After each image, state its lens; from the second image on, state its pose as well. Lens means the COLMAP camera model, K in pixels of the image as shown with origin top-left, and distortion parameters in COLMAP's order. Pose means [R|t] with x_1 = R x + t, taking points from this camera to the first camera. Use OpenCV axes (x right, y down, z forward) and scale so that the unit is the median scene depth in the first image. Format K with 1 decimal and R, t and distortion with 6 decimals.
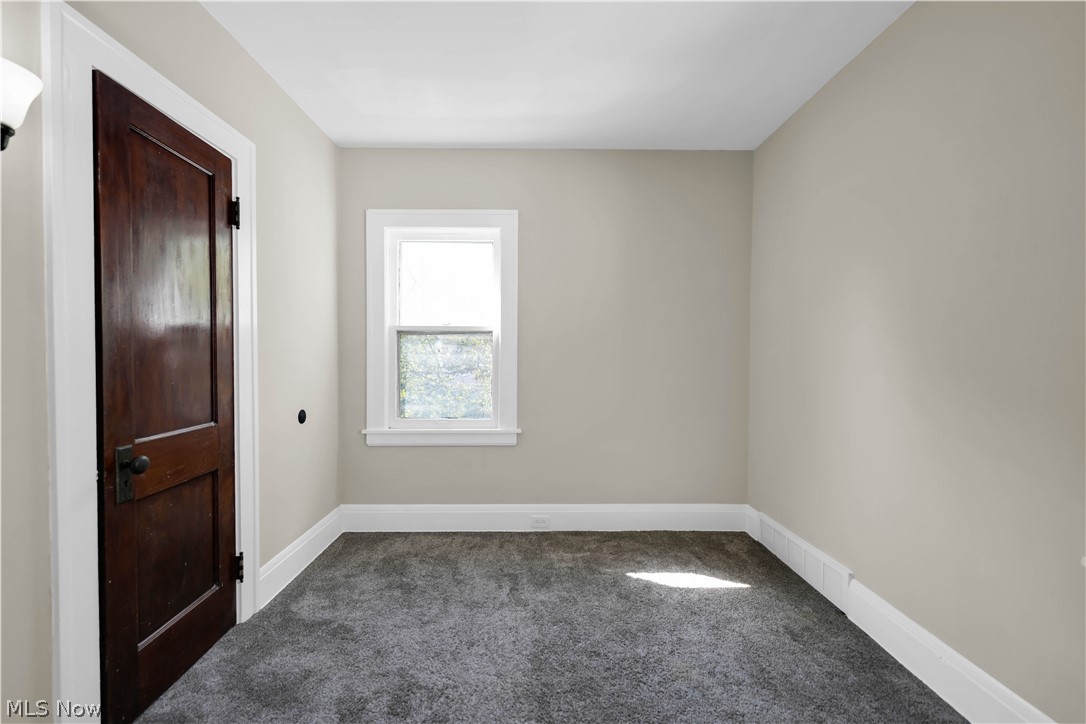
lens RADIAL K [[436.1, 0, 541.7], [0, 436.1, 364.5], [0, 0, 1]] dist [-0.000332, 0.000472]
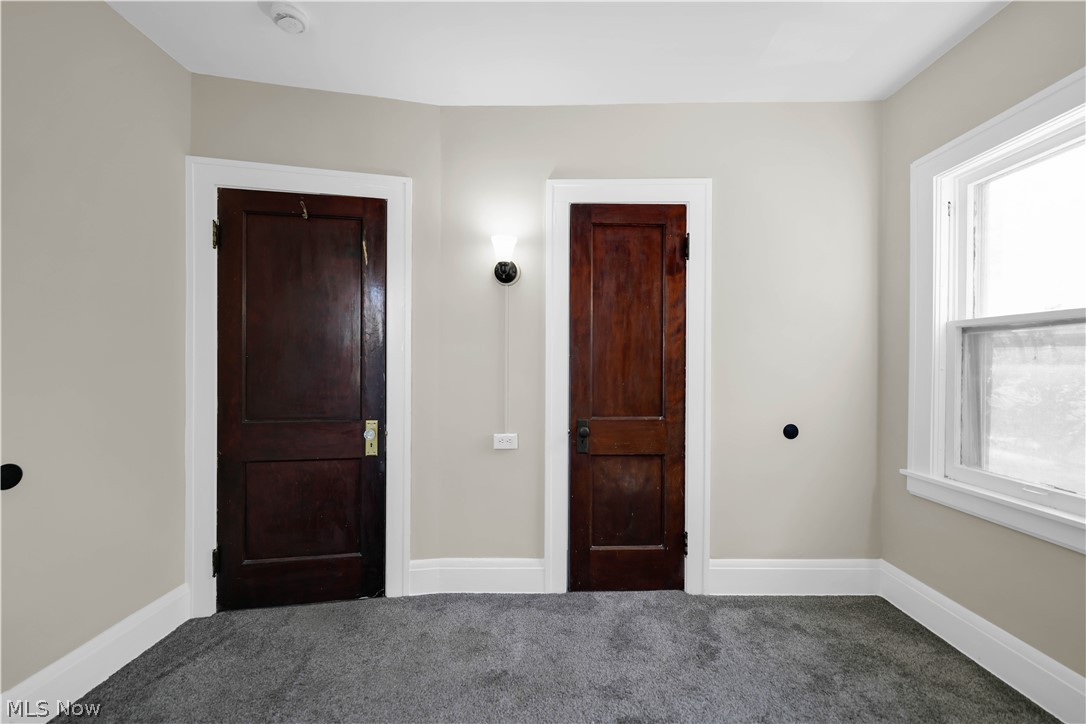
lens RADIAL K [[436.1, 0, 541.7], [0, 436.1, 364.5], [0, 0, 1]] dist [-0.000332, 0.000472]
pose [[-0.025660, -0.000347, -0.999671, 0.485198], [-0.025792, 0.999667, 0.000315, -0.012330], [0.999338, 0.025792, -0.025660, 0.605343]]
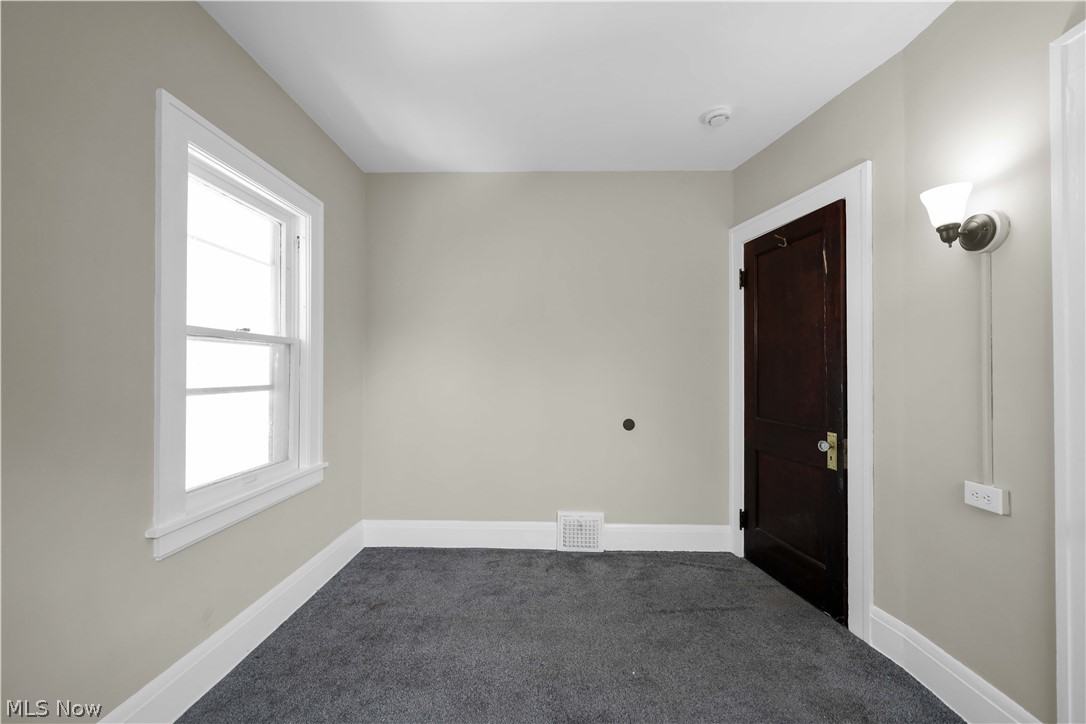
lens RADIAL K [[436.1, 0, 541.7], [0, 436.1, 364.5], [0, 0, 1]] dist [-0.000332, 0.000472]
pose [[-0.998762, -0.005801, 0.049397, 0.048400], [-0.005205, 0.999912, 0.012198, -0.035115], [-0.049463, 0.011926, -0.998705, 1.244836]]
